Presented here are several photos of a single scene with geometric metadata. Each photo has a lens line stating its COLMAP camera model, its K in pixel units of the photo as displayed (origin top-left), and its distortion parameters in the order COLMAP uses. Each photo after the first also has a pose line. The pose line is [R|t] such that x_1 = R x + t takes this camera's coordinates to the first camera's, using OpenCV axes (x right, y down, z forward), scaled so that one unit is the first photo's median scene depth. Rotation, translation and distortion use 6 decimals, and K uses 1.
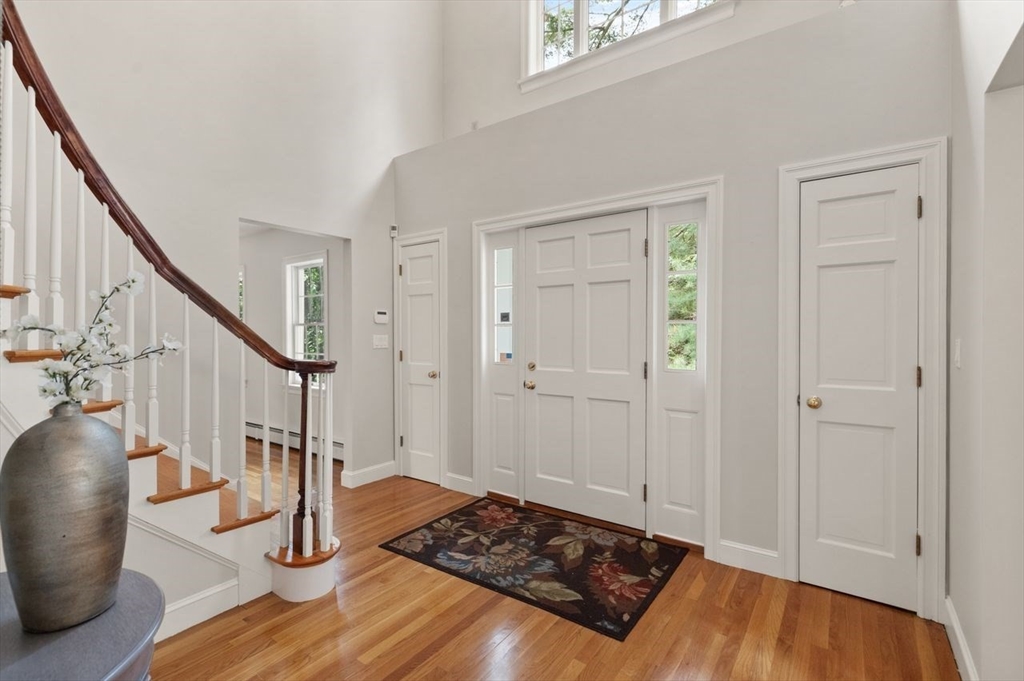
lens RADIAL K [[471.2, 0, 502.5], [0, 471.2, 337.5], [0, 0, 1]] dist [0.005133, -0.000064]
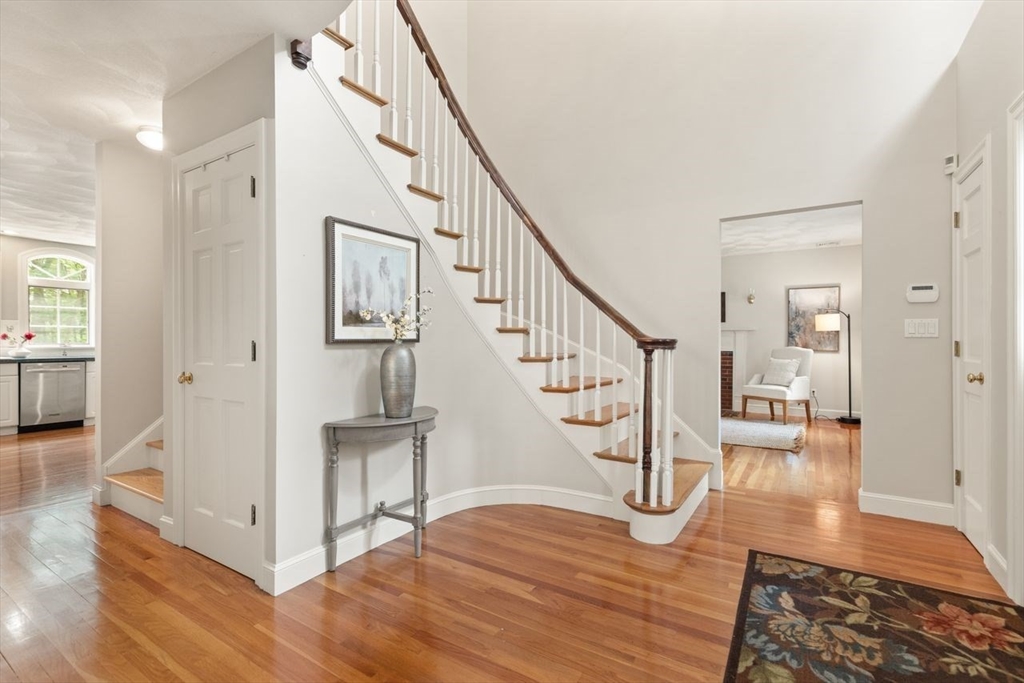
lens RADIAL K [[471.2, 0, 512.9], [0, 471.2, 343.6], [0, 0, 1]] dist [0.005133, -0.000064]
pose [[0.058503, 0.002398, -0.998284, 0.613369], [-0.007836, 0.999967, 0.001943, 0.052374], [0.998256, 0.007709, 0.058520, 0.499878]]
